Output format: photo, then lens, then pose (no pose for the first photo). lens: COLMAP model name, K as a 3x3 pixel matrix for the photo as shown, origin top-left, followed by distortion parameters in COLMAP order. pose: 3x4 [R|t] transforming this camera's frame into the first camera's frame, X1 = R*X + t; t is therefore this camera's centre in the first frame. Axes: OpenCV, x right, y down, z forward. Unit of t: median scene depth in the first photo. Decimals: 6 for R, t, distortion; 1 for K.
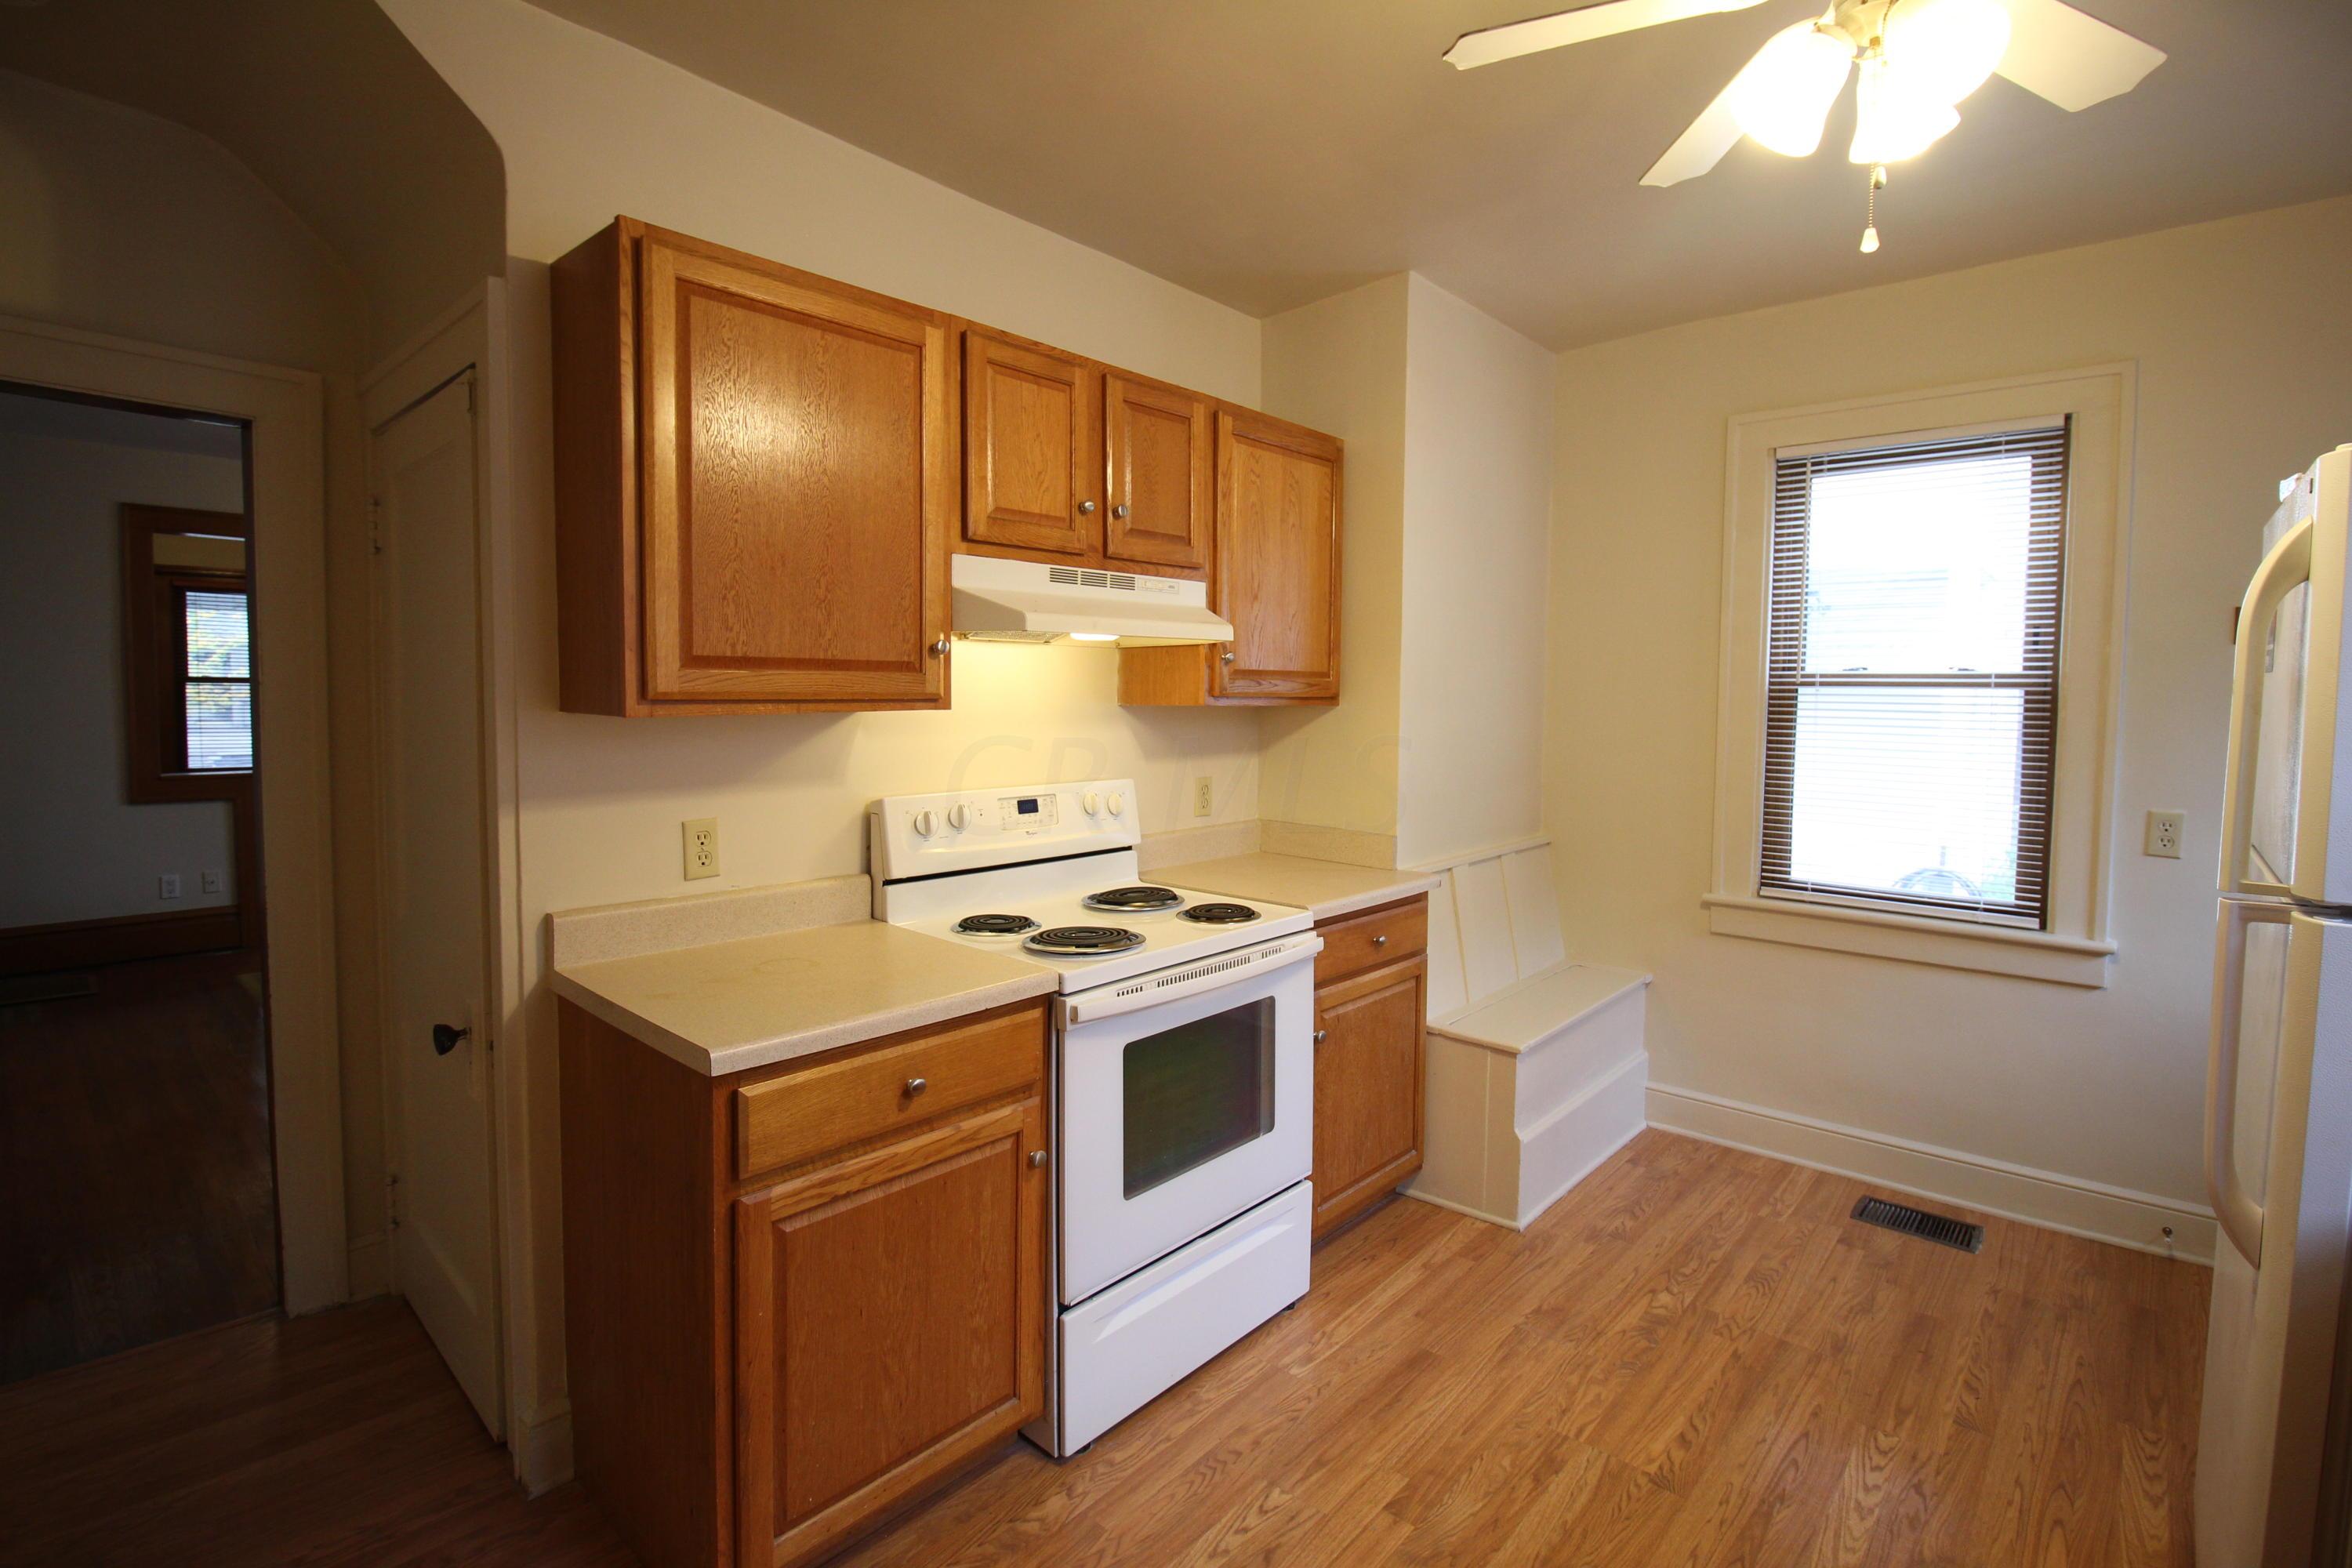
lens RADIAL K [[1090.9, 0, 1182.1], [0, 1090.9, 742.0], [0, 0, 1]] dist [-0.000648, -0.013025]
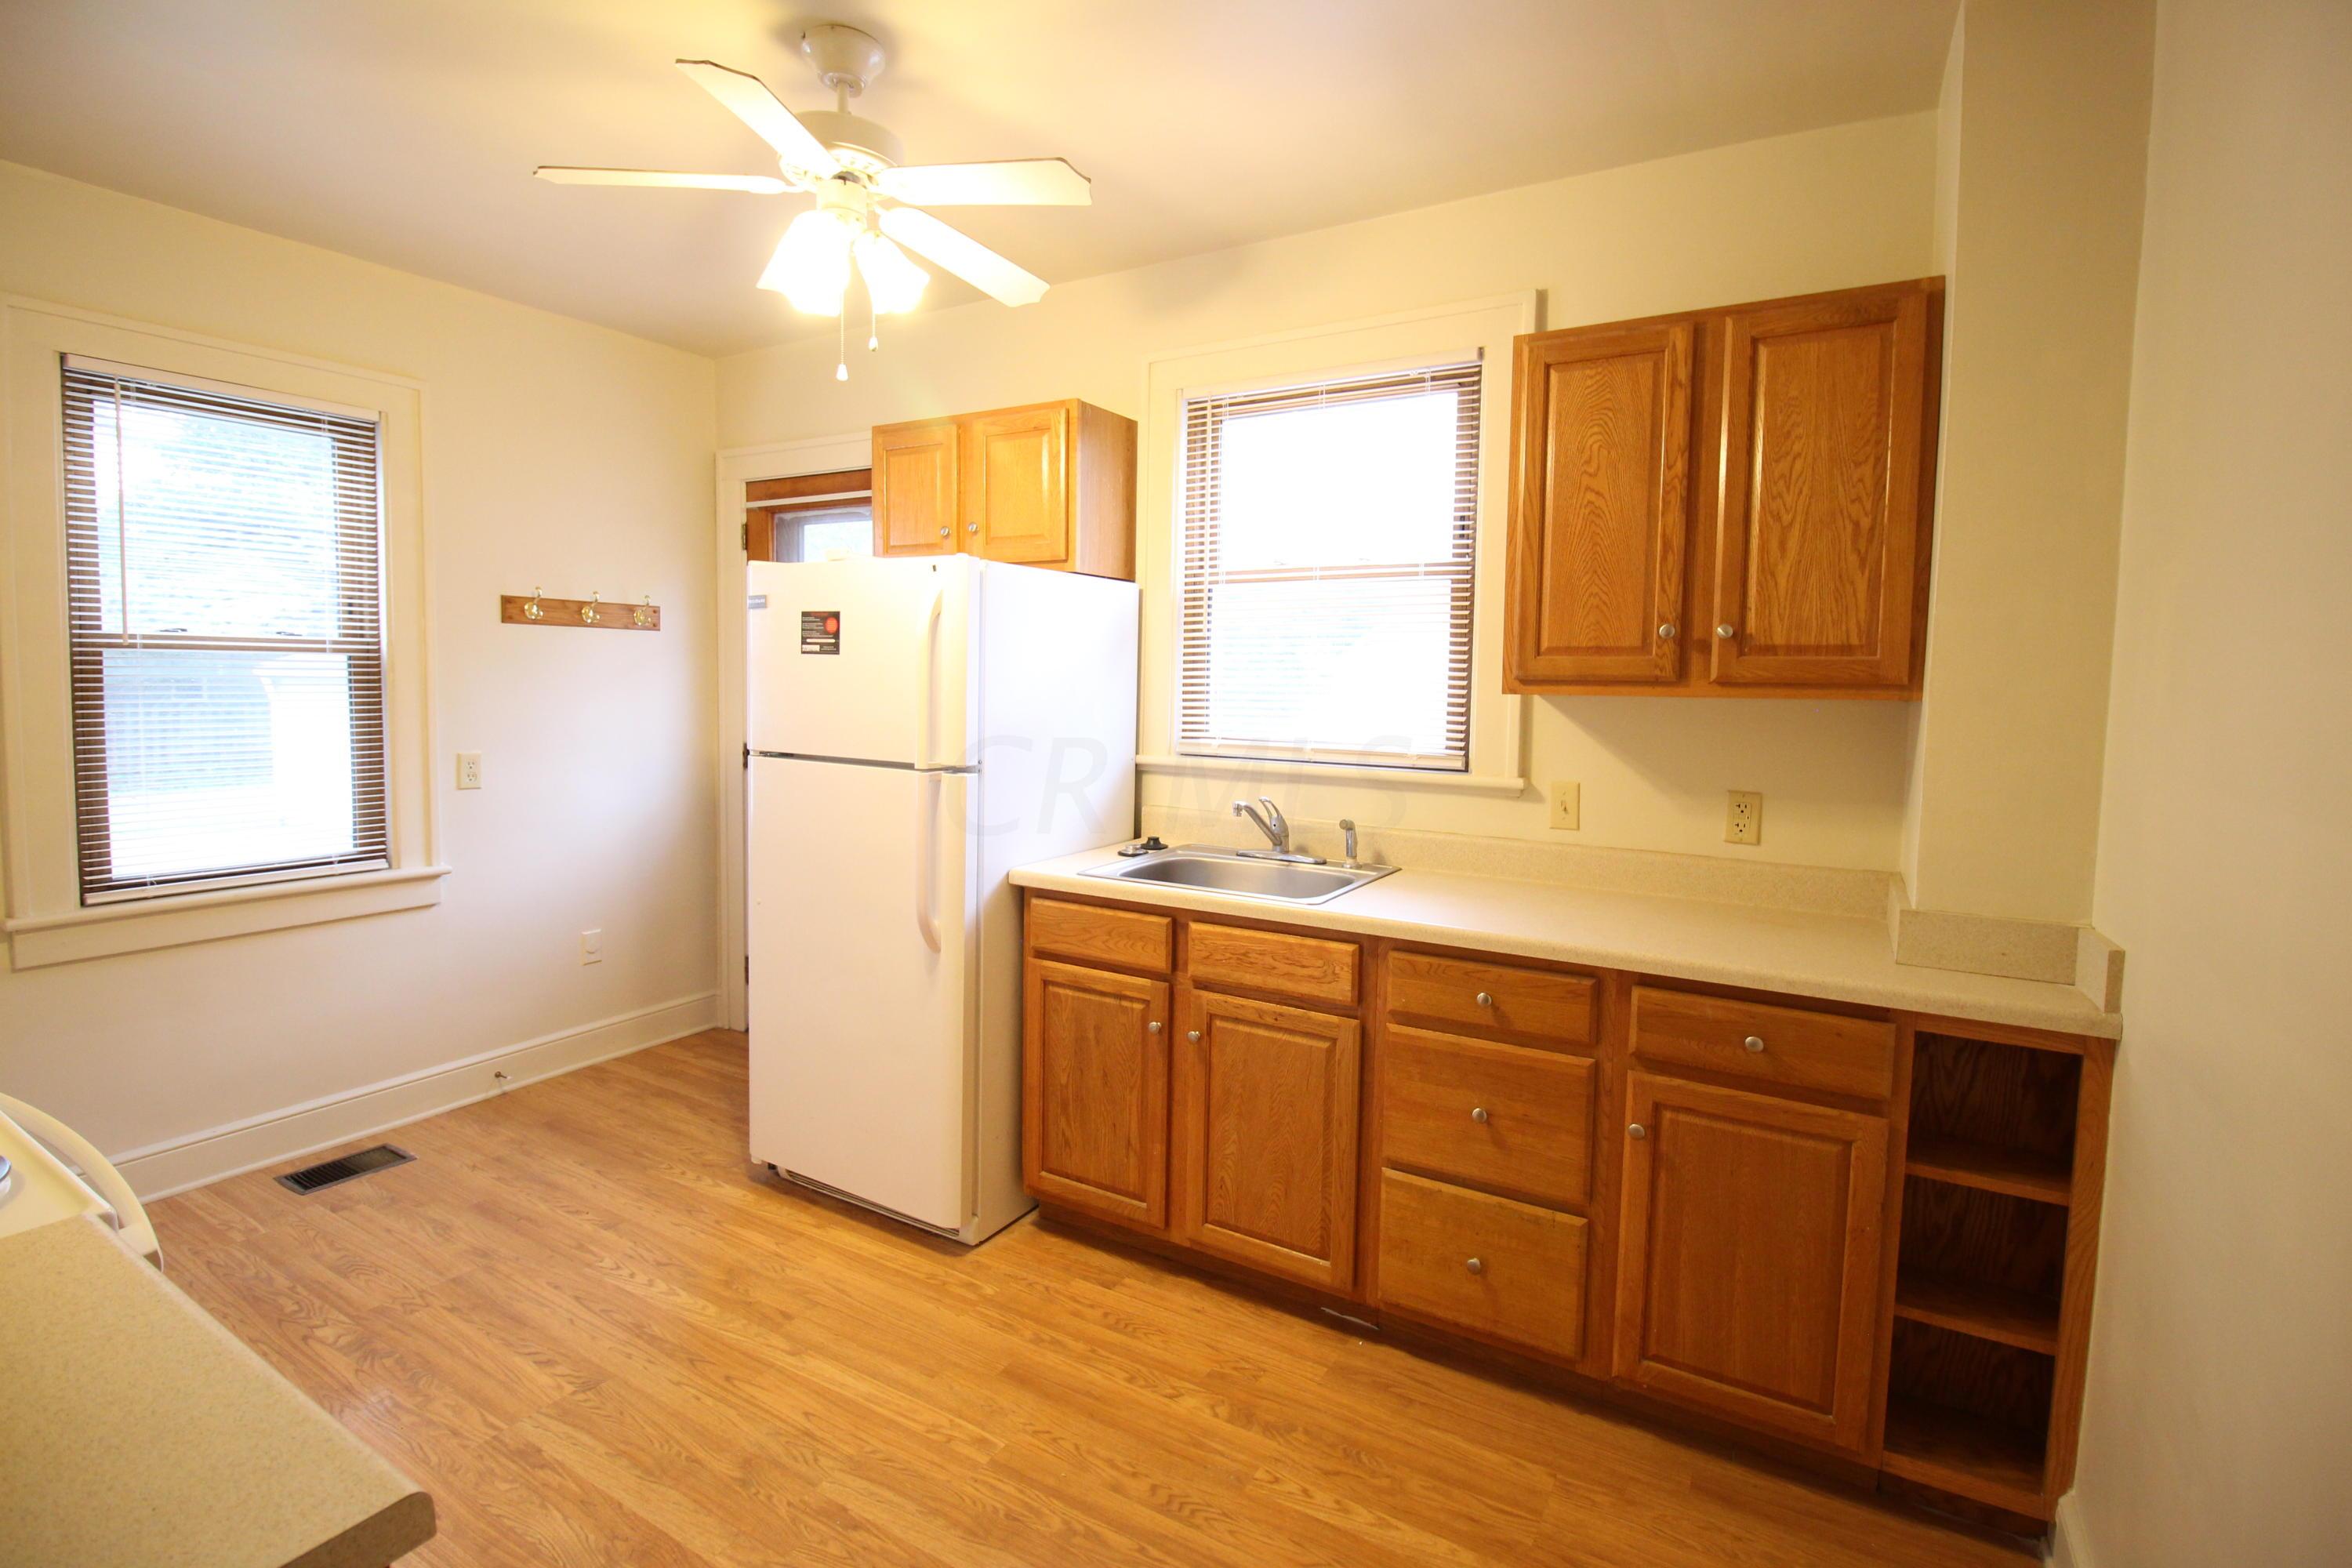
lens RADIAL K [[1090.9, 0, 1182.1], [0, 1090.9, 742.0], [0, 0, 1]] dist [-0.000648, -0.013025]
pose [[-0.190838, -0.072739, 0.978923, -0.464236], [0.029561, 0.996373, 0.079799, -0.023657], [-0.981176, 0.044167, -0.187996, 0.391647]]
